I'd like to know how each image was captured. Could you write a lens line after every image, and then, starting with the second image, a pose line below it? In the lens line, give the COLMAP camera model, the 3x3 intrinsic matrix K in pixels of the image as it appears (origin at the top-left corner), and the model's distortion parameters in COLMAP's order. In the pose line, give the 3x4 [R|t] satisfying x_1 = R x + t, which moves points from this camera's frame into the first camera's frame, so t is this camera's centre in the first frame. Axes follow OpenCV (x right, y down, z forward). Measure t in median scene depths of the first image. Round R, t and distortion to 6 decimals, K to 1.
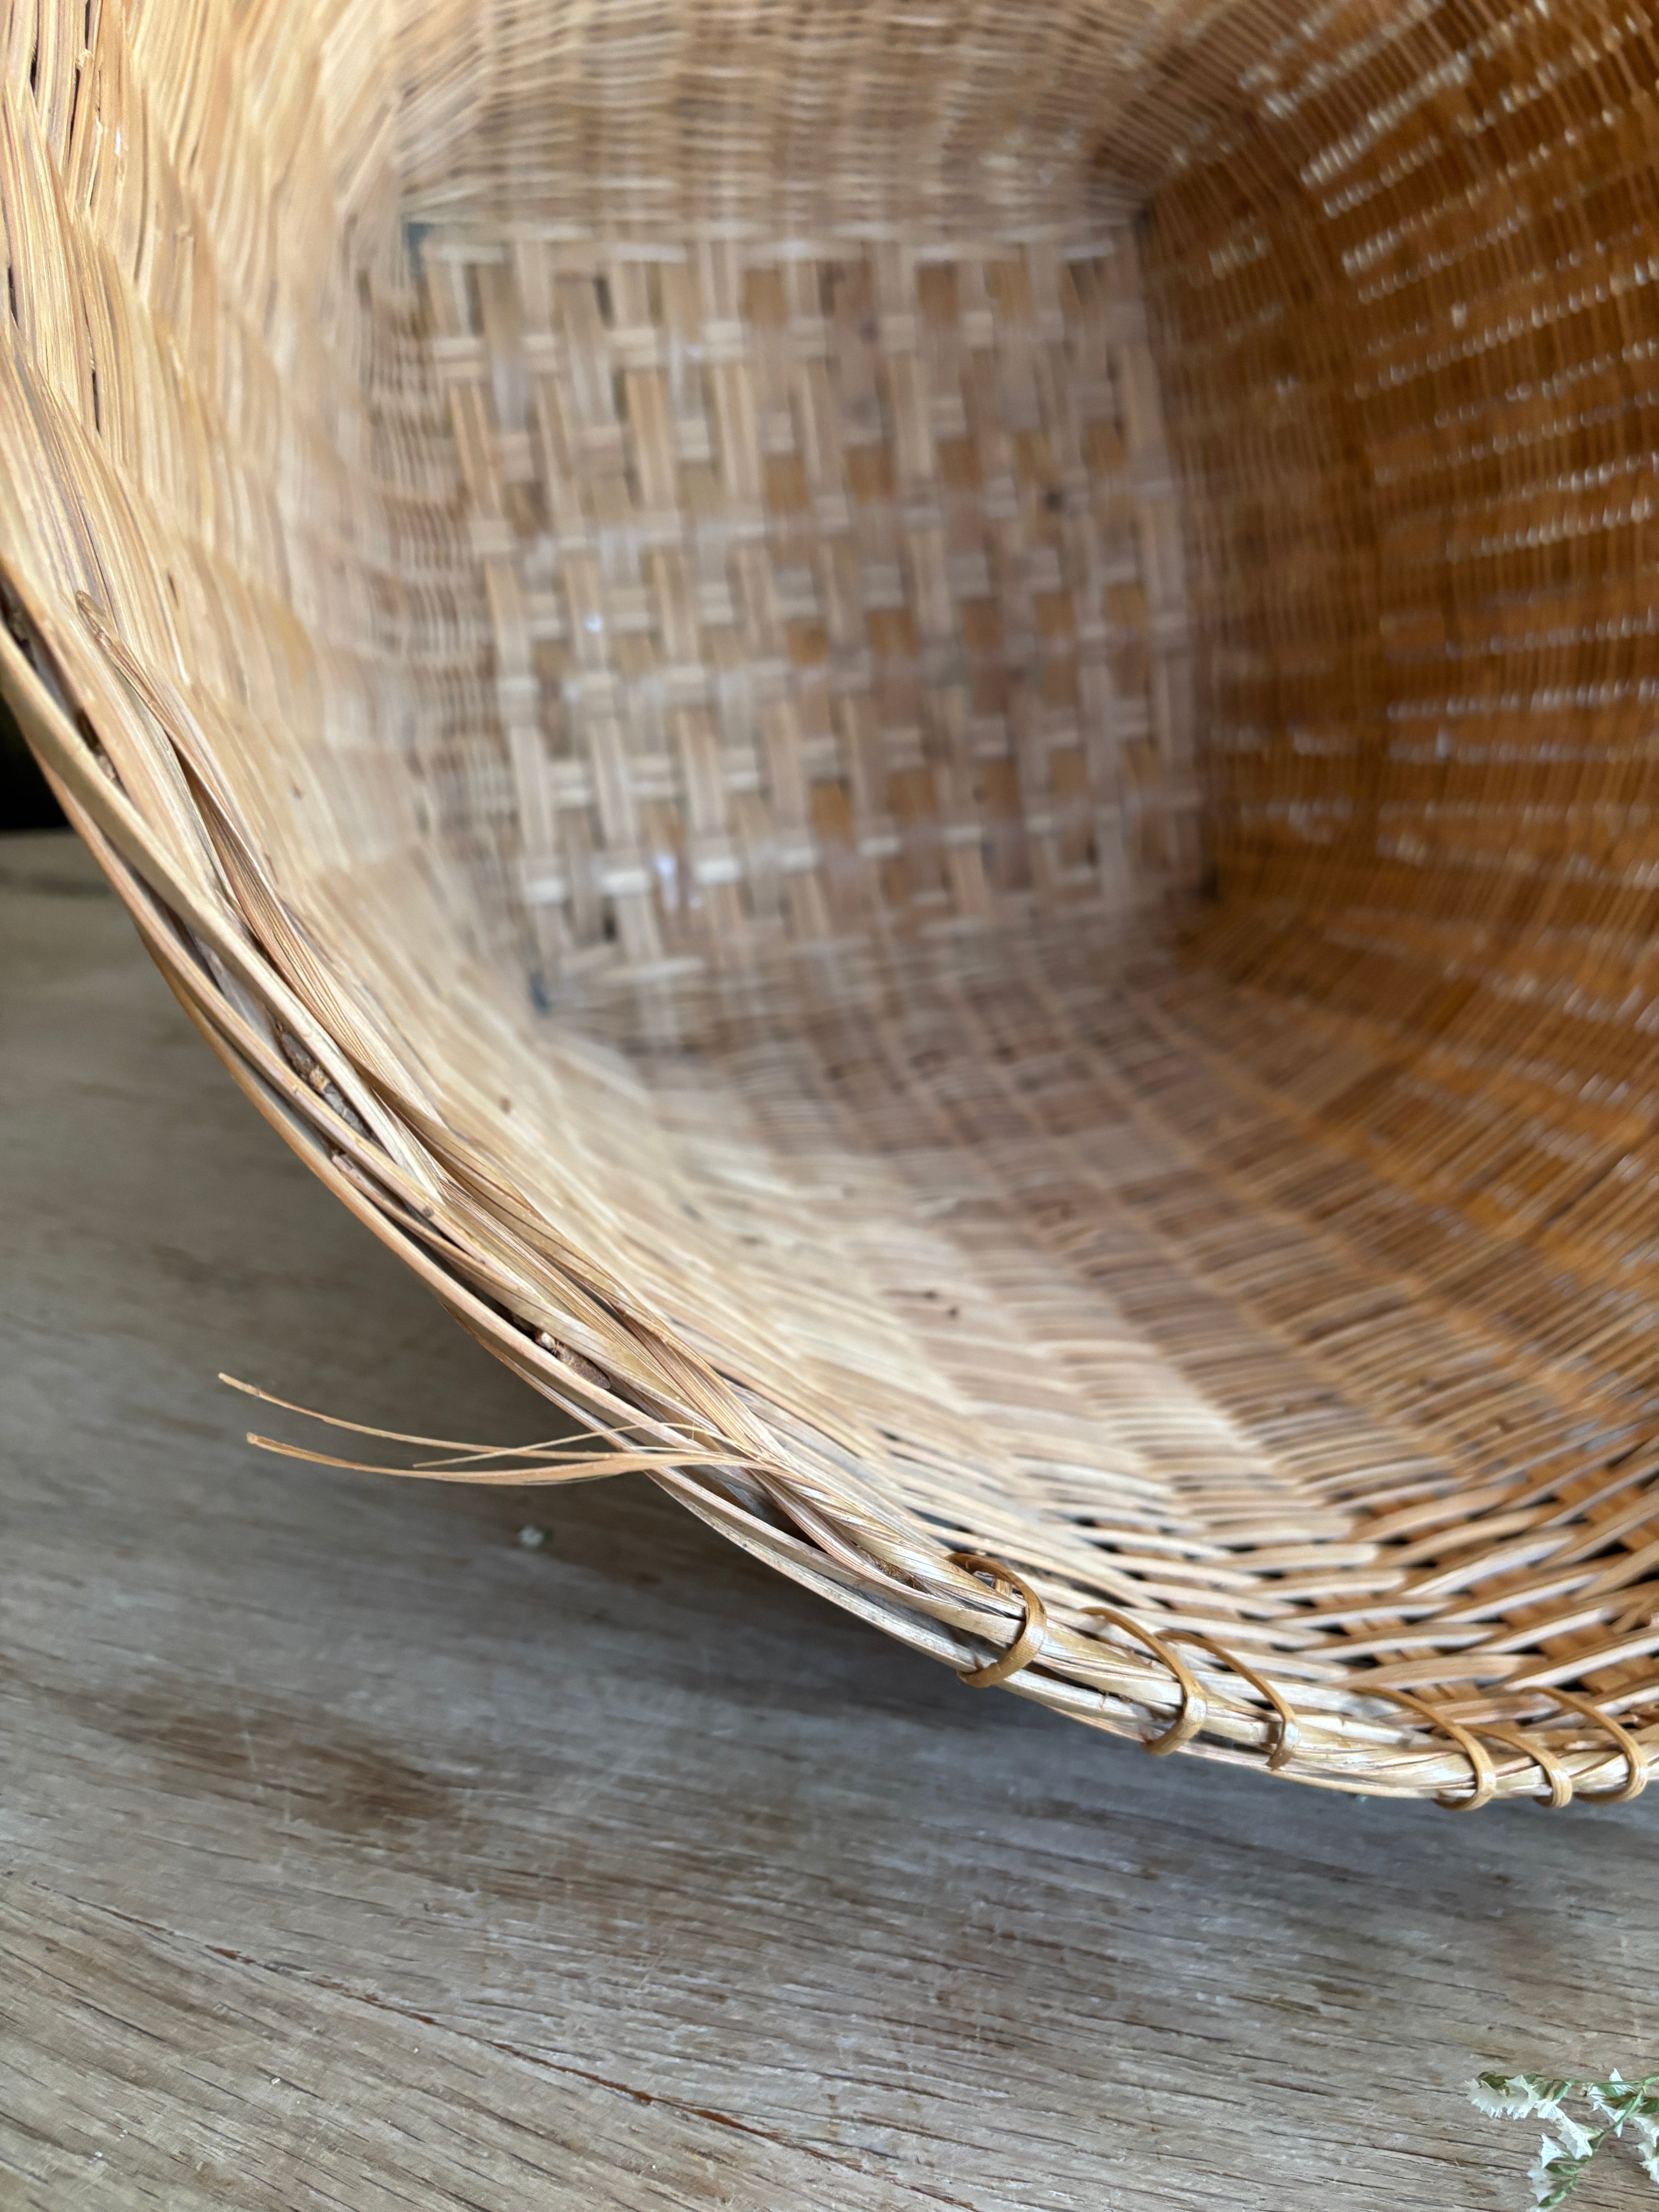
lens RADIAL K [[1743.5, 0, 820.5], [0, 1743.5, 1123.1], [0, 0, 1]] dist [0.044127, -0.082458]
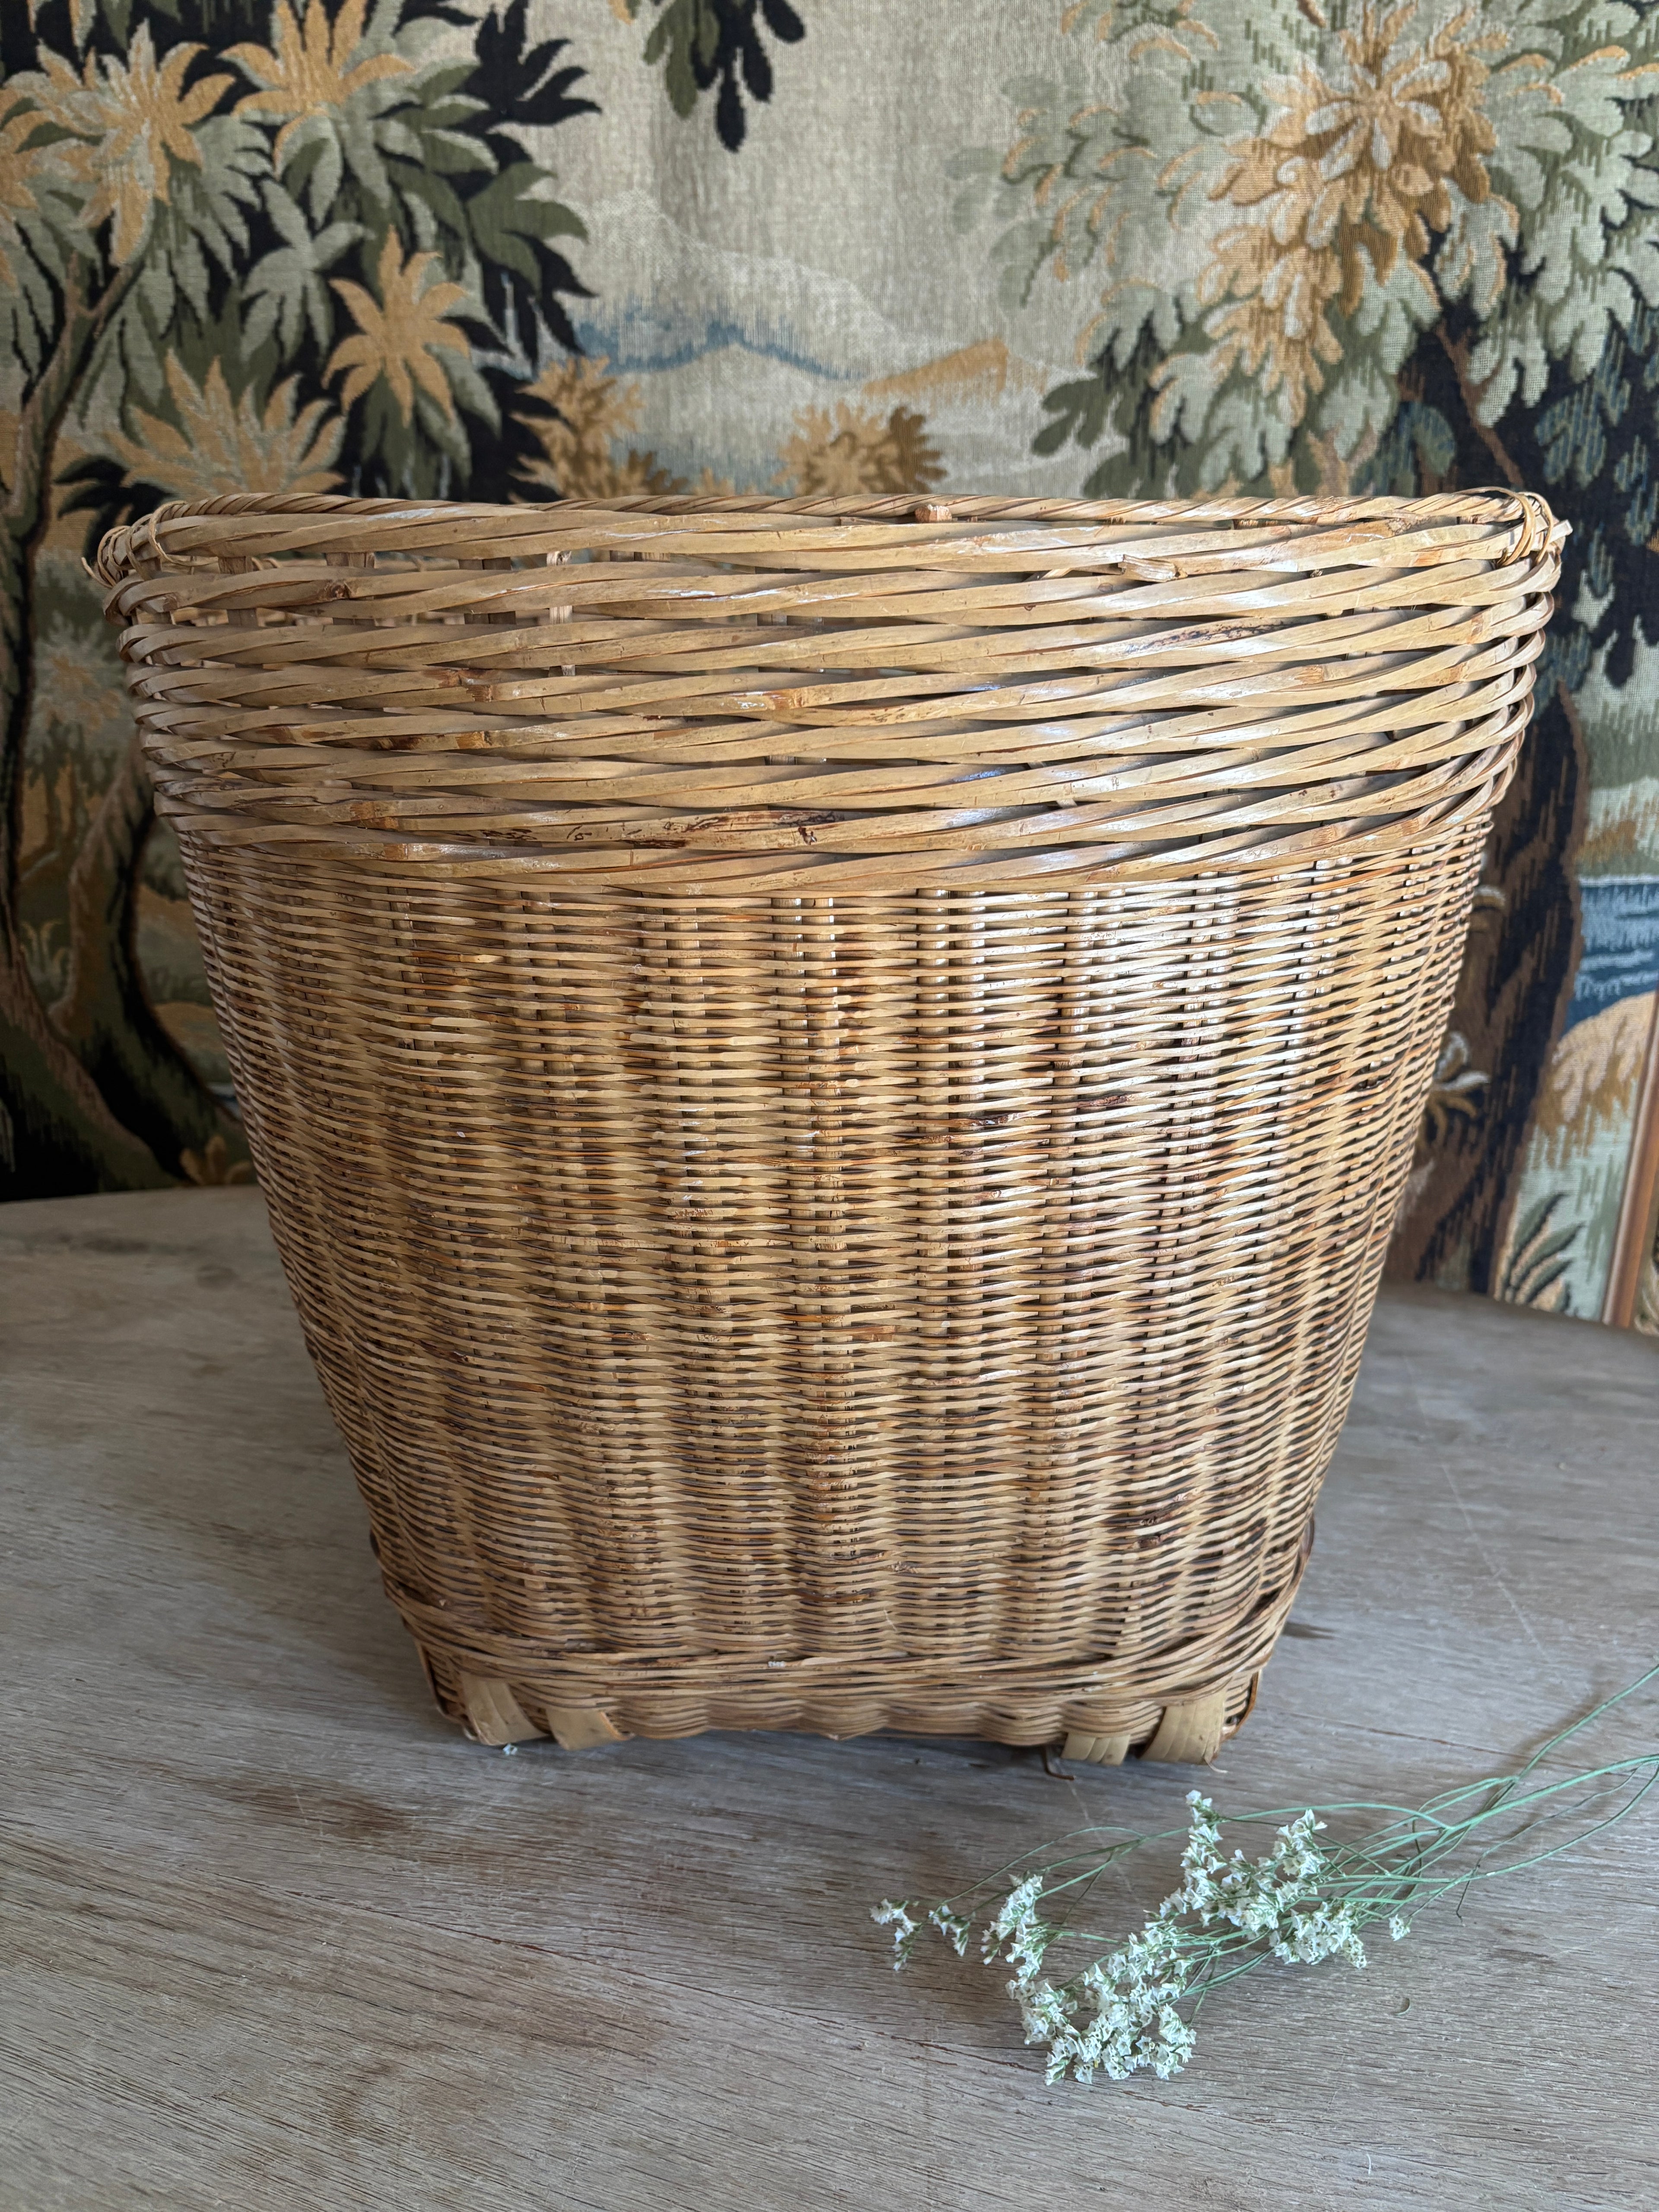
lens RADIAL K [[1743.5, 0, 828.2], [0, 1743.5, 1108.6], [0, 0, 1]] dist [0.044127, -0.082458]
pose [[0.998656, -0.033963, 0.039161, 0.195664], [0.038214, 0.992806, -0.113470, -0.152415], [-0.035026, 0.114813, 0.992769, -0.973186]]
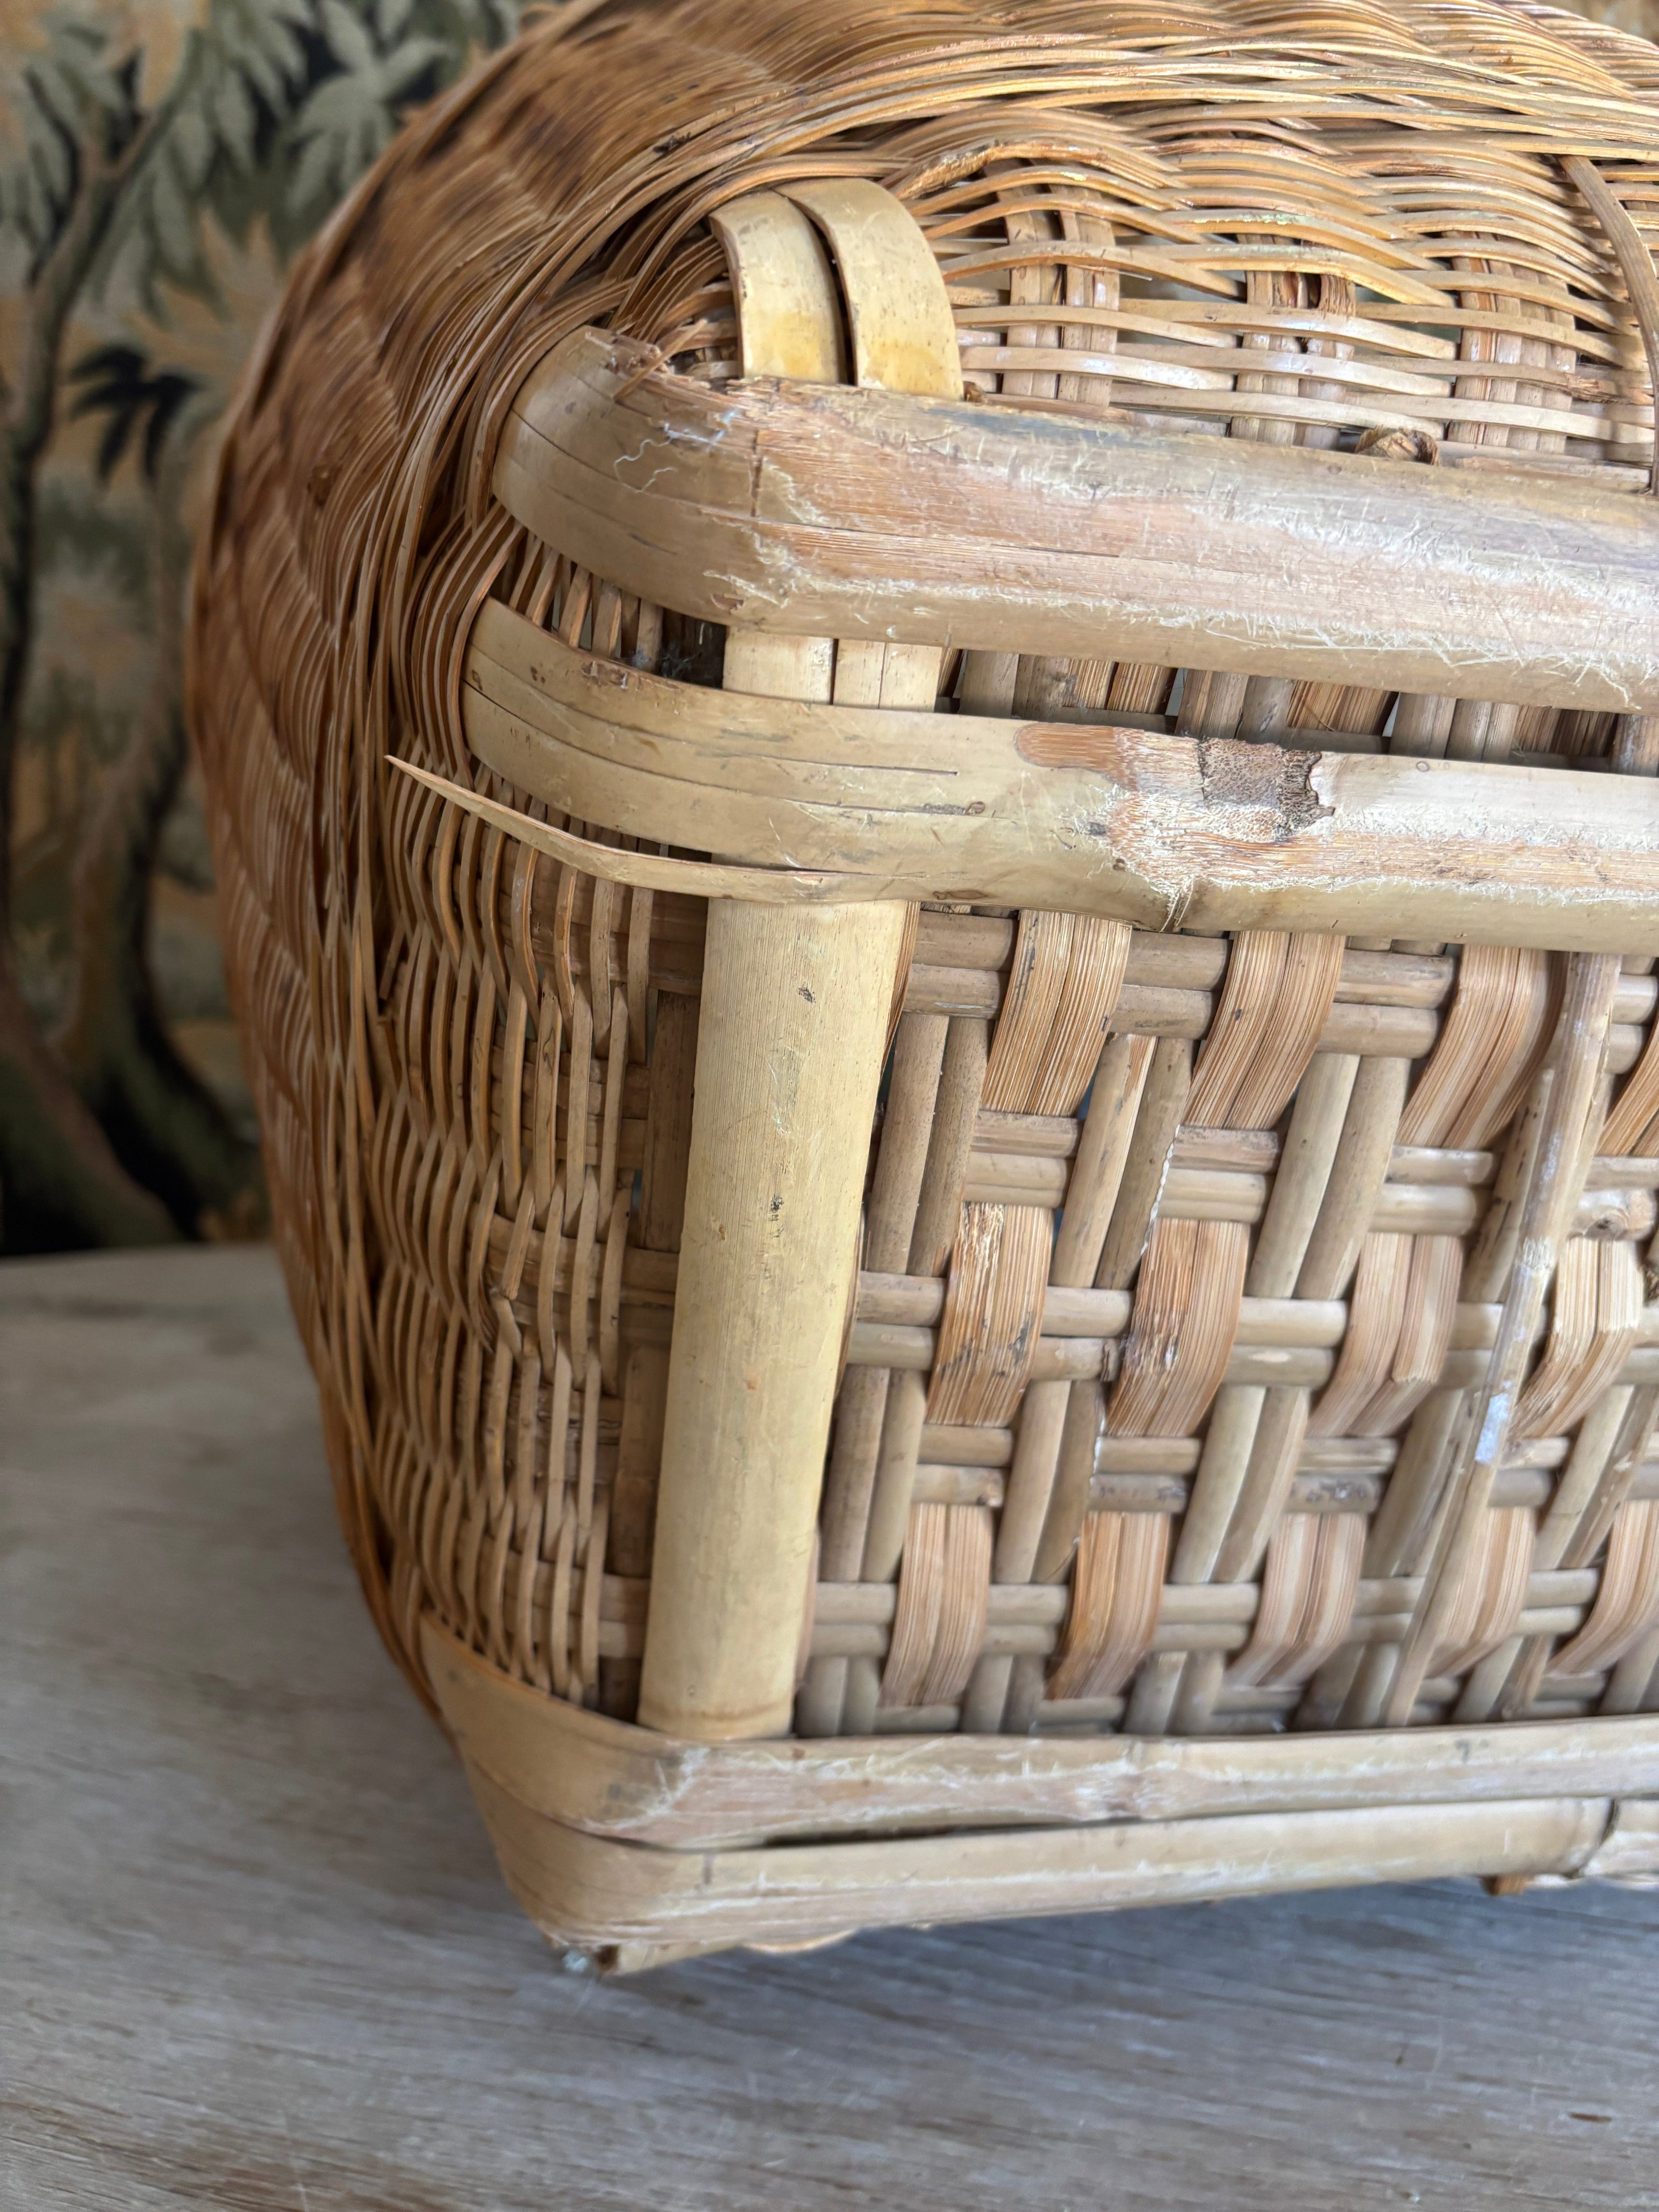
lens RADIAL K [[1743.5, 0, 837.5], [0, 1743.5, 1110.6], [0, 0, 1]] dist [0.044127, -0.082458]
pose [[0.998834, -0.046802, 0.011812, -0.003950], [0.048237, 0.976798, -0.208659, -0.027378], [-0.001773, 0.208986, 0.977917, -0.100181]]
